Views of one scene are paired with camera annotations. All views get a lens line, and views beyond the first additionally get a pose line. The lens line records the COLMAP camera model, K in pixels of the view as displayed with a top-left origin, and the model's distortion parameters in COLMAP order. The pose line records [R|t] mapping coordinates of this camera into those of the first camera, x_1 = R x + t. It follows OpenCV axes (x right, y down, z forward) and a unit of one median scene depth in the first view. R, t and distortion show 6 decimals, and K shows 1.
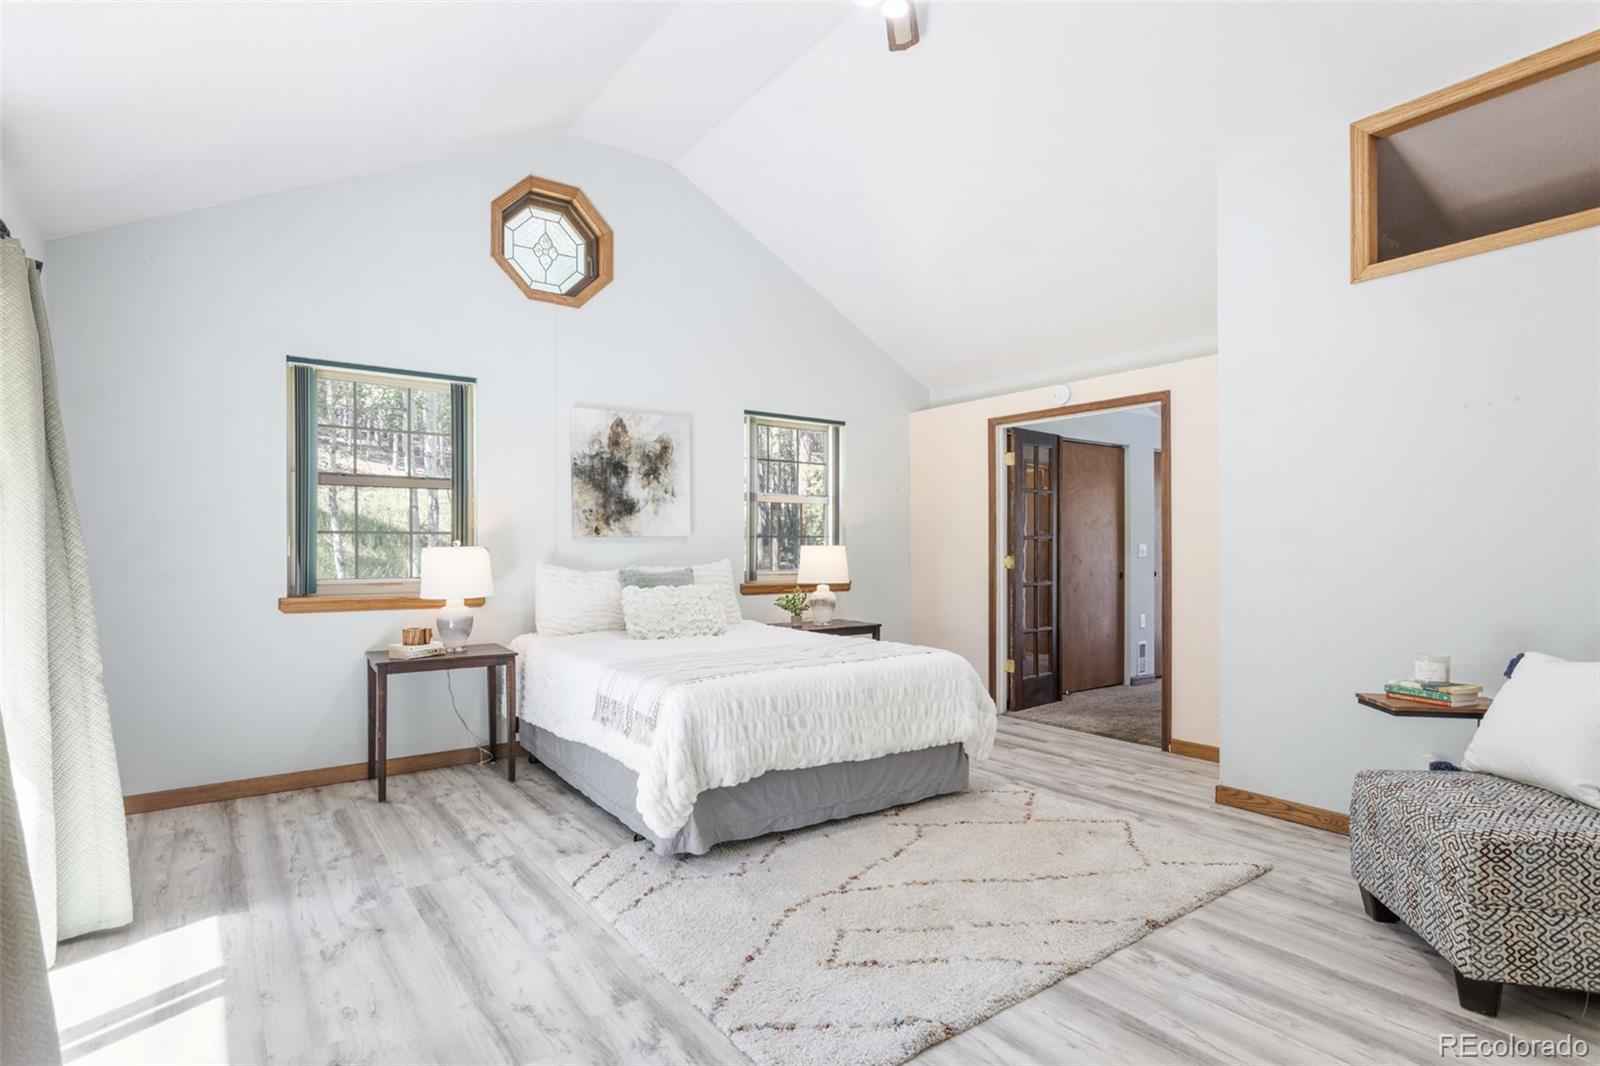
lens RADIAL K [[790.4, 0, 802.5], [0, 790.4, 543.1], [0, 0, 1]] dist [-0.004222, 0.001848]
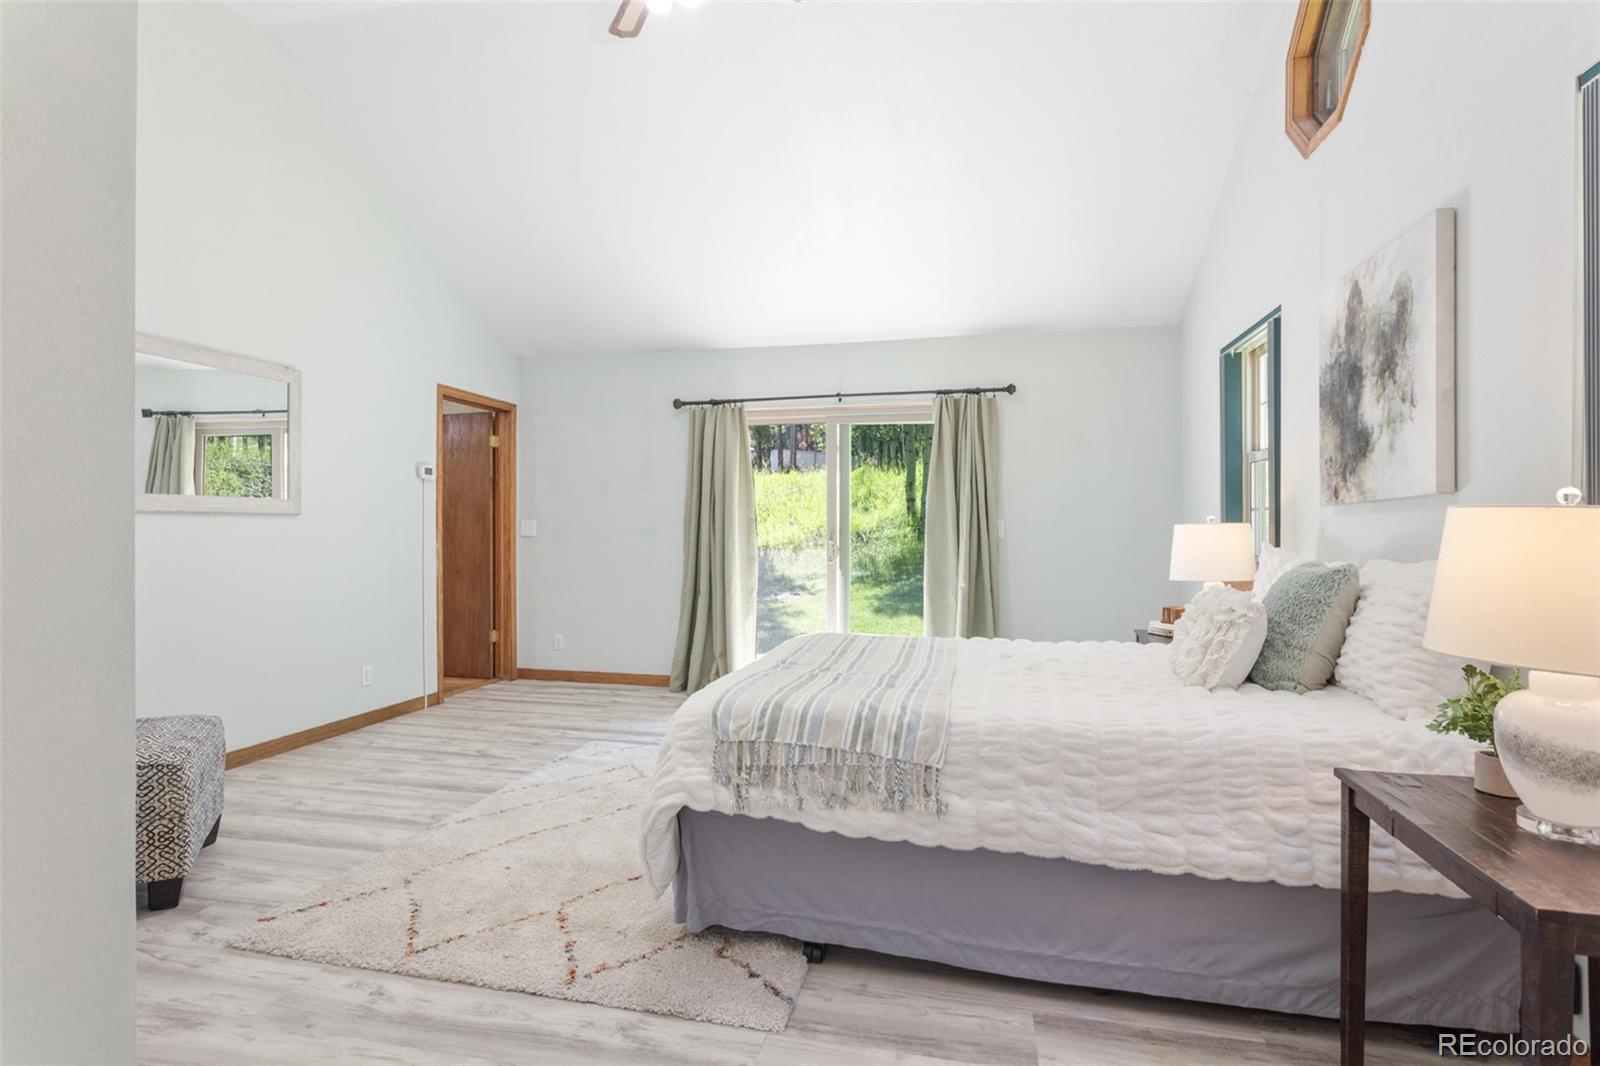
lens RADIAL K [[790.4, 0, 802.6], [0, 790.4, 529.0], [0, 0, 1]] dist [-0.004222, 0.001848]
pose [[-0.753854, -0.000030, -0.657042, 0.408929], [0.002675, 0.999992, -0.003115, 0.011171], [0.657037, -0.004106, -0.753847, 1.170818]]
